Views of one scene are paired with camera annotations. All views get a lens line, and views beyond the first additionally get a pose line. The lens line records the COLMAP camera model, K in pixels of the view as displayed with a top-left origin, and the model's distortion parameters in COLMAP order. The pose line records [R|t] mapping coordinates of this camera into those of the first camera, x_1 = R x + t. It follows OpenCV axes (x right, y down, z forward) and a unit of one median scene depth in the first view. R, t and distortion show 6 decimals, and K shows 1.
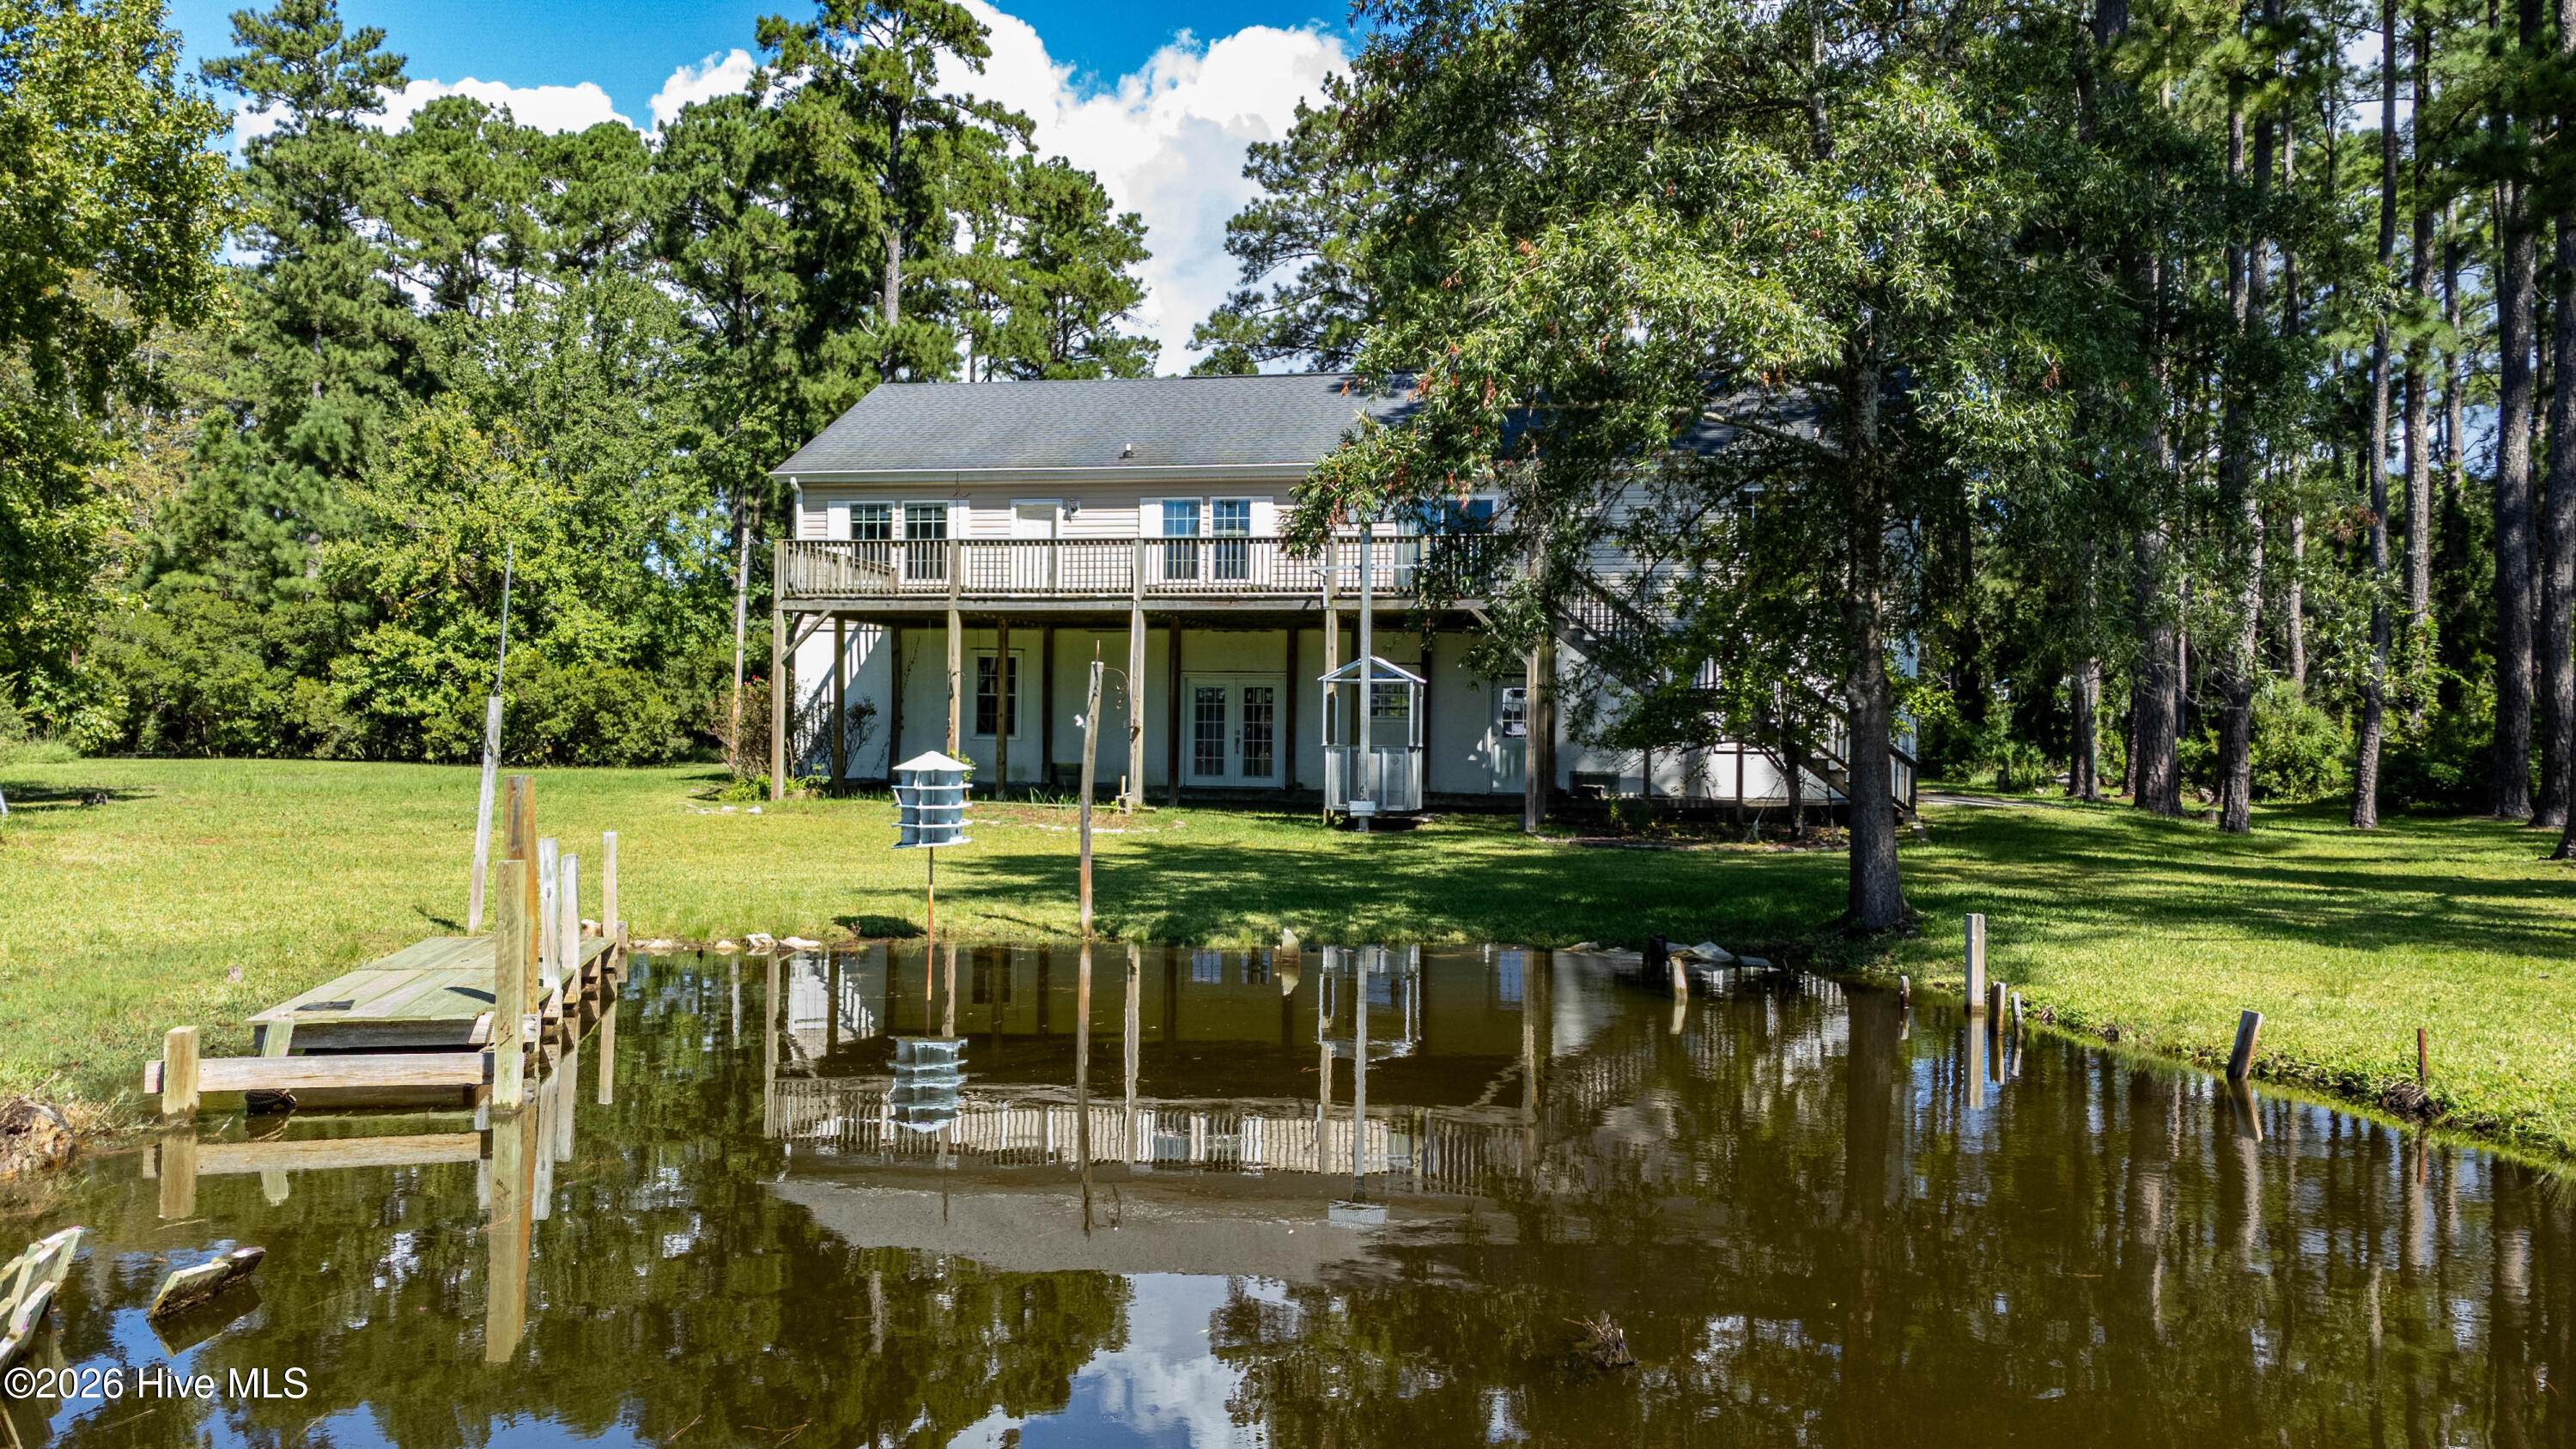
lens RADIAL K [[2016.6, 0, 1257.5], [0, 2016.6, 727.0], [0, 0, 1]] dist [0.026771, 0.003503]
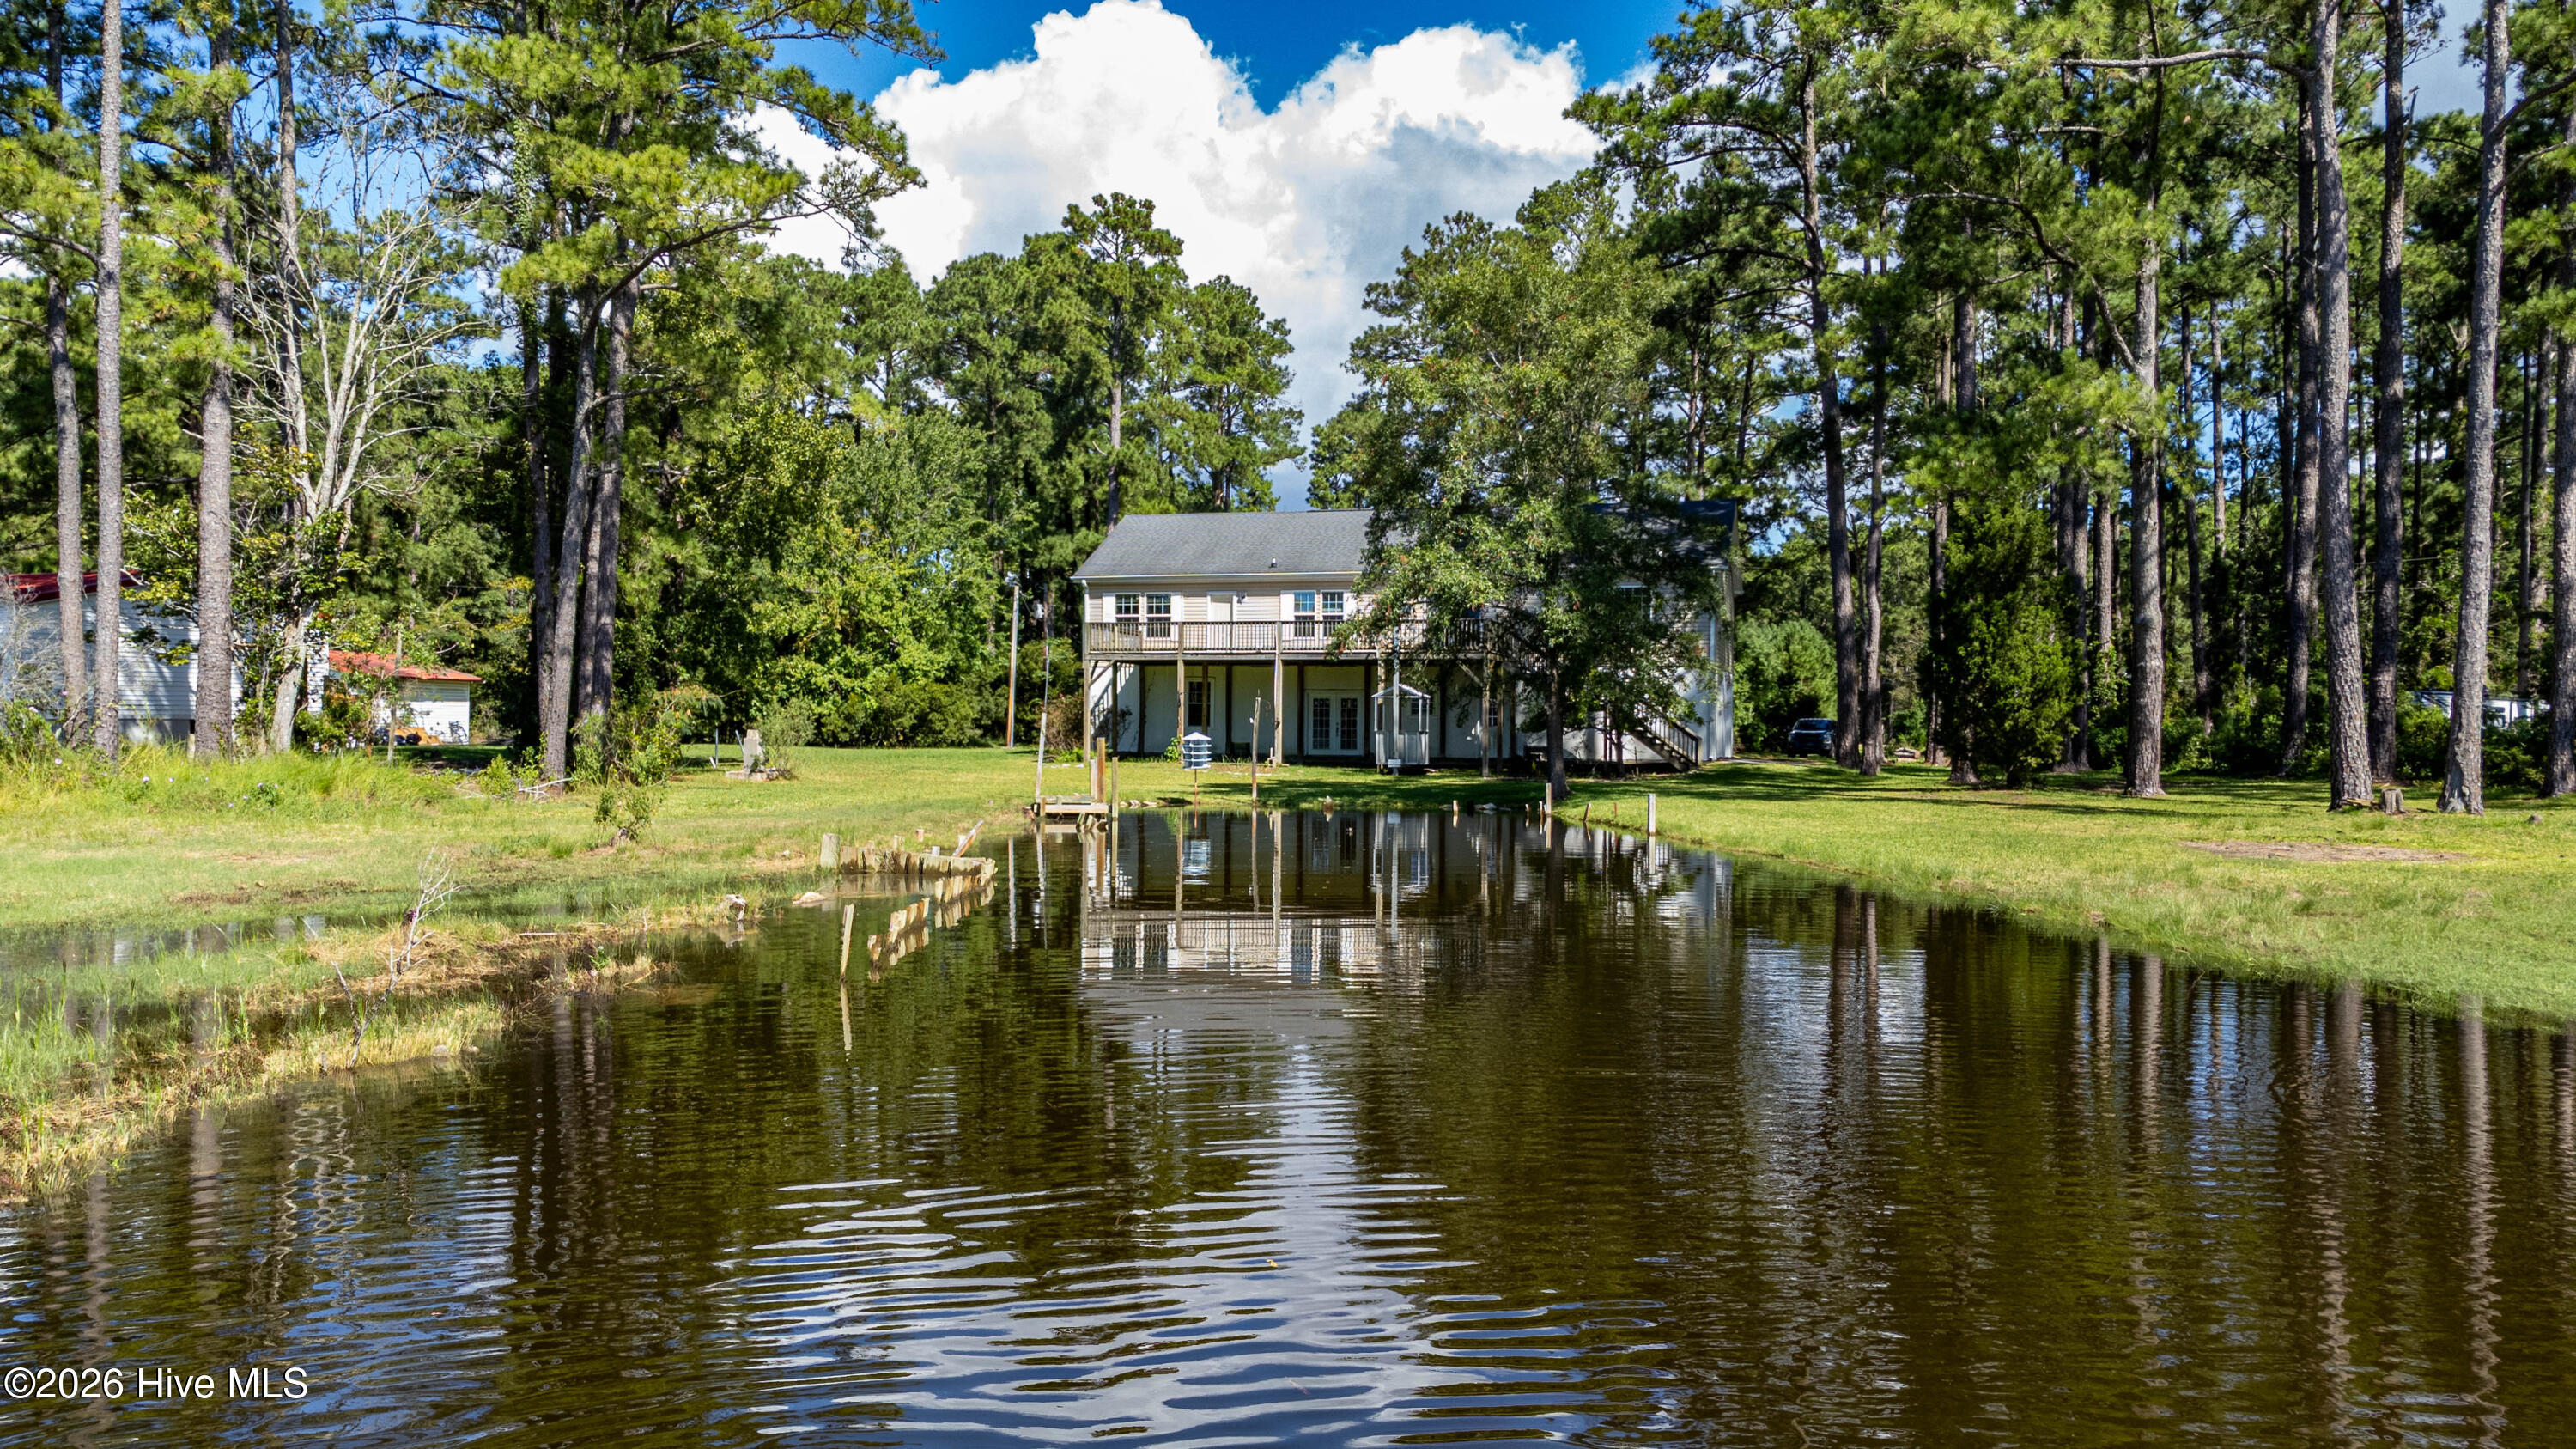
lens RADIAL K [[2016.6, 0, 1257.5], [0, 2016.6, 727.0], [0, 0, 1]] dist [0.026771, 0.003503]
pose [[0.996998, -0.004966, -0.077267, 0.055202], [0.005329, 0.999976, 0.004497, -0.003059], [0.077243, -0.004895, 0.997000, -0.734258]]
